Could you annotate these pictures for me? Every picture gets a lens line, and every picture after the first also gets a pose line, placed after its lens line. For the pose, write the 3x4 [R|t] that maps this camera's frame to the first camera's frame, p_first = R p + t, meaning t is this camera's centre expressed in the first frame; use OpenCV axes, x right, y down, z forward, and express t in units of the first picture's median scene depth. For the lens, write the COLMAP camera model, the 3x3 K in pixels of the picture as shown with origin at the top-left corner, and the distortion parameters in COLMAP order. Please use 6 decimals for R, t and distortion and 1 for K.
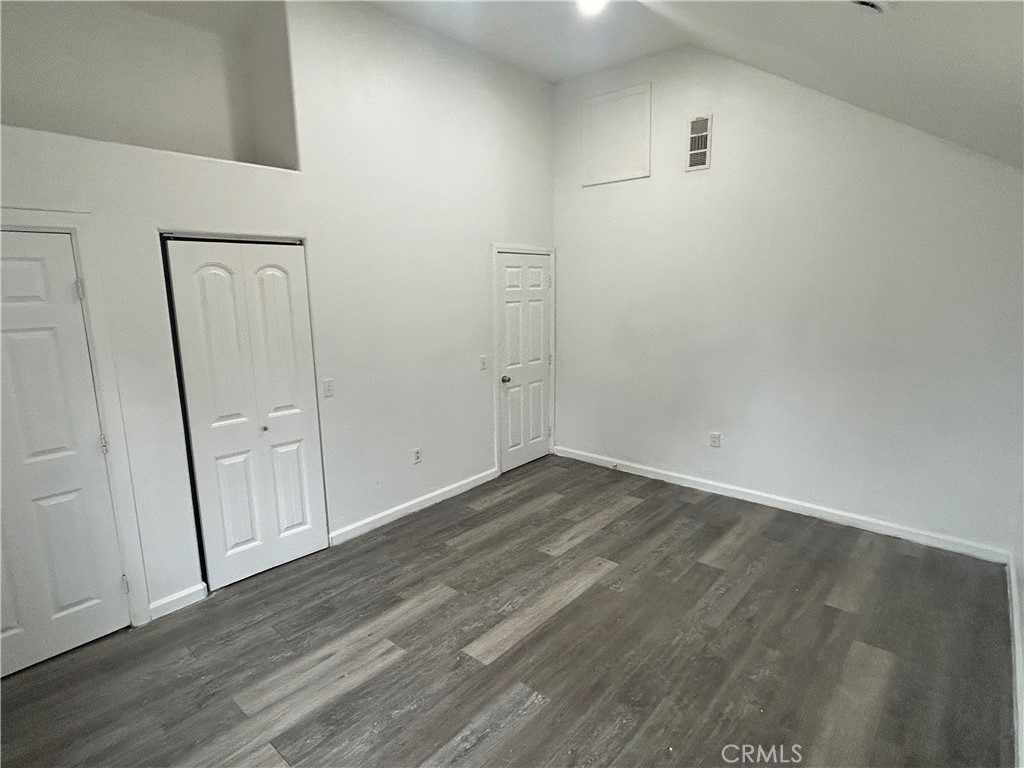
lens RADIAL K [[550.9, 0, 511.8], [0, 550.9, 387.3], [0, 0, 1]] dist [0.007003, -0.003532]
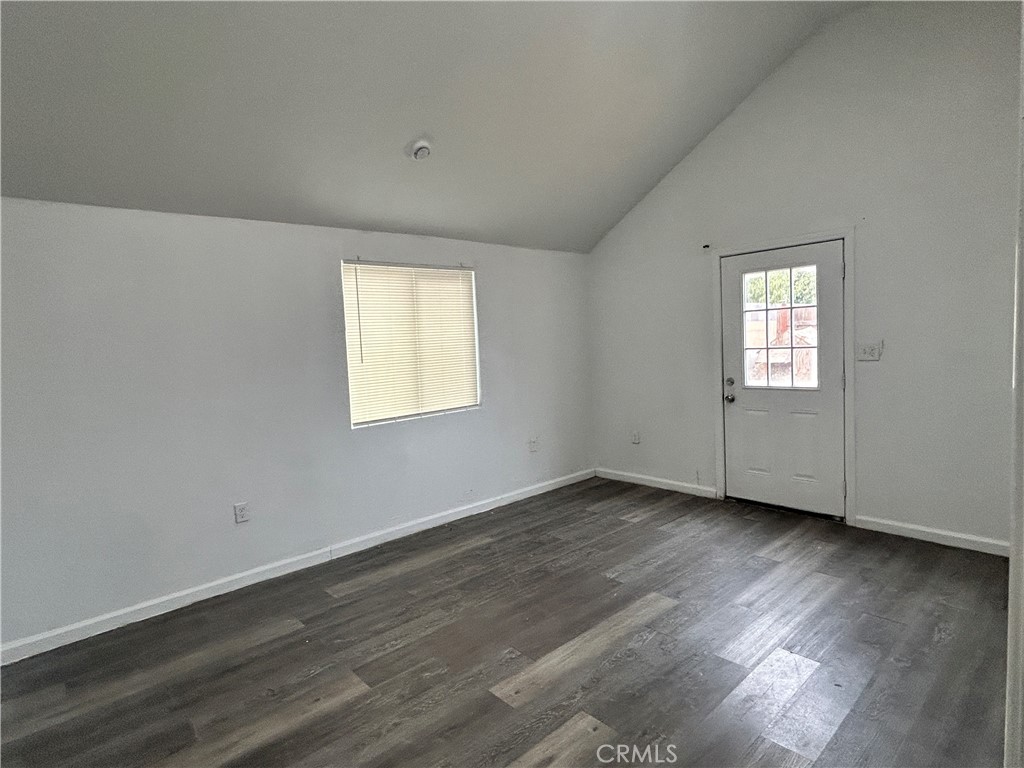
lens RADIAL K [[550.9, 0, 510.2], [0, 550.9, 381.9], [0, 0, 1]] dist [0.007003, -0.003532]
pose [[-0.991753, 0.045537, 0.119805, 0.075641], [0.076299, 0.960838, 0.266401, -0.214052], [-0.102982, 0.273345, -0.956388, 1.584208]]
